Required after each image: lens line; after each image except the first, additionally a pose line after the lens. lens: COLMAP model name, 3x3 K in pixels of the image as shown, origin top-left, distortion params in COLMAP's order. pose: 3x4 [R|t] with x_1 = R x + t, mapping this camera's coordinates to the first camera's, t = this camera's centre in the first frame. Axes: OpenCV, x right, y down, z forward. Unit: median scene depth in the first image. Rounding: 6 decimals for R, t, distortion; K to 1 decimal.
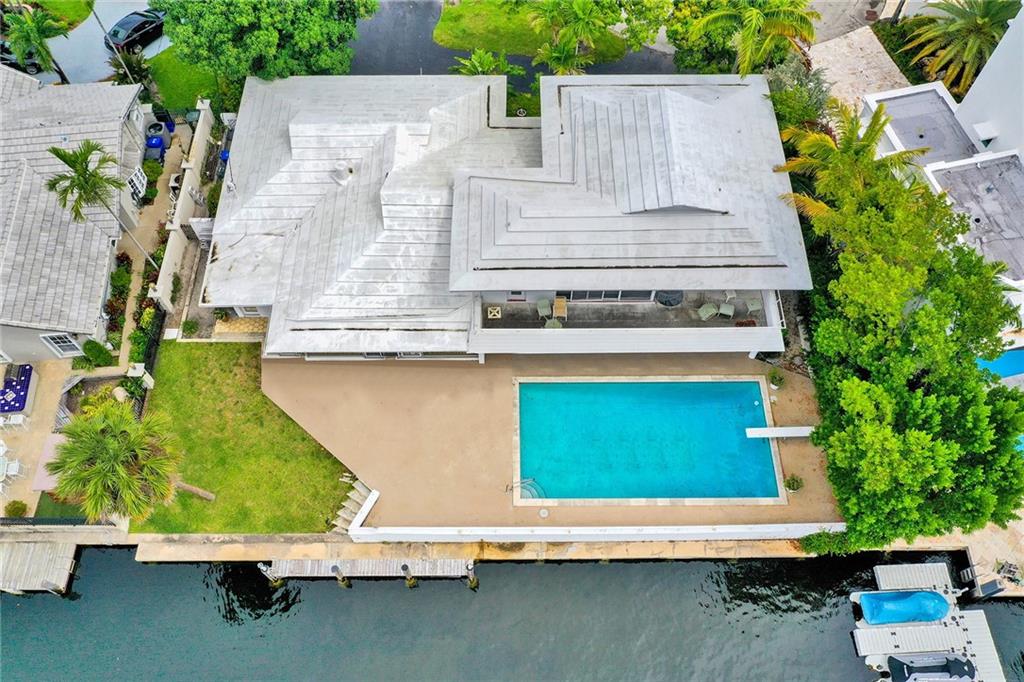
lens RADIAL K [[823.2, 0, 508.9], [0, 823.2, 345.6], [0, 0, 1]] dist [-0.011936, -0.001157]
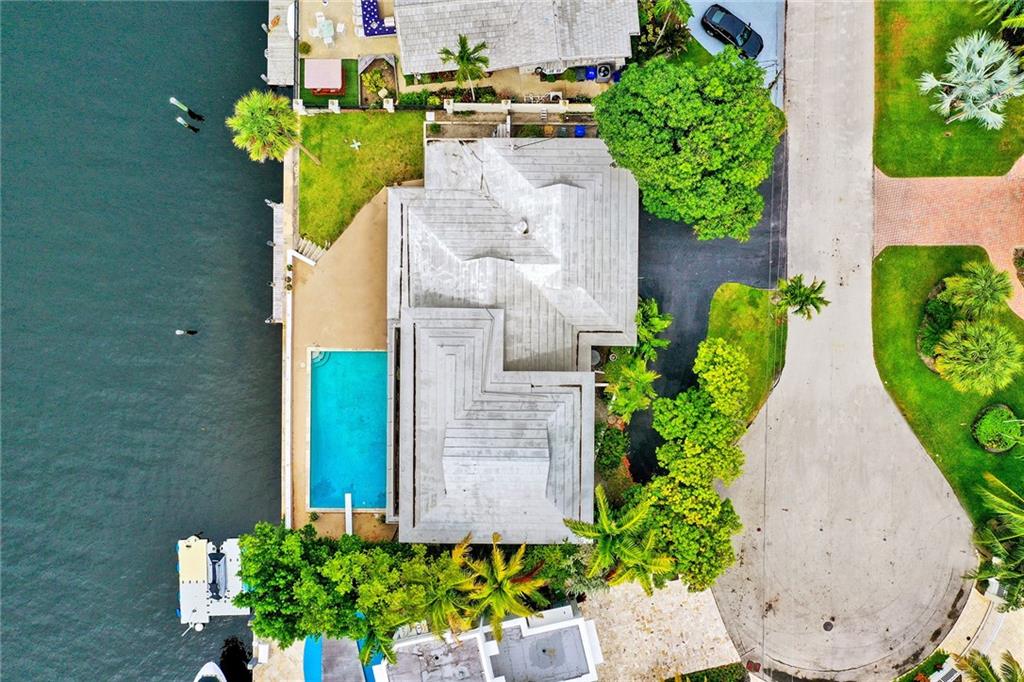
lens RADIAL K [[835.3, 0, 514.0], [0, 835.3, 343.8], [0, 0, 1]] dist [-0.031362, 0.001358]
pose [[-0.010965, 0.999921, 0.006124, -0.015253], [-0.866044, -0.012558, 0.499810, -0.971767], [0.499847, 0.000176, 0.866114, -0.237755]]
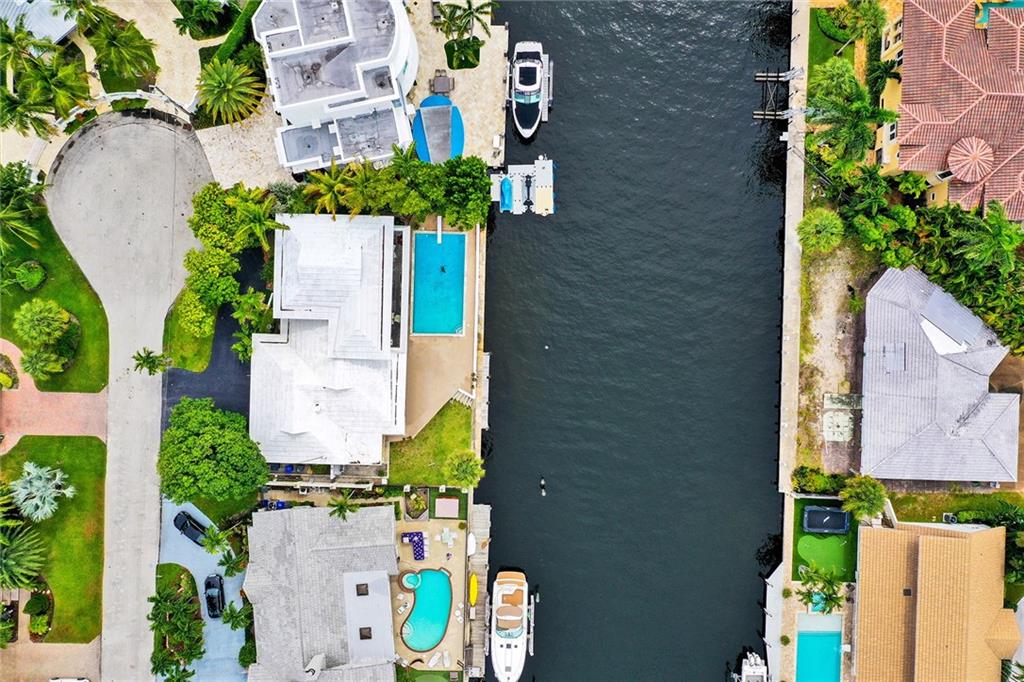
lens RADIAL K [[835.3, 0, 514.0], [0, 835.3, 343.8], [0, 0, 1]] dist [-0.031362, 0.001358]
pose [[0.031803, -0.999479, -0.005443, 0.002182], [0.869829, 0.024994, 0.492720, -0.938806], [-0.492327, -0.020405, 0.870171, -1.329832]]
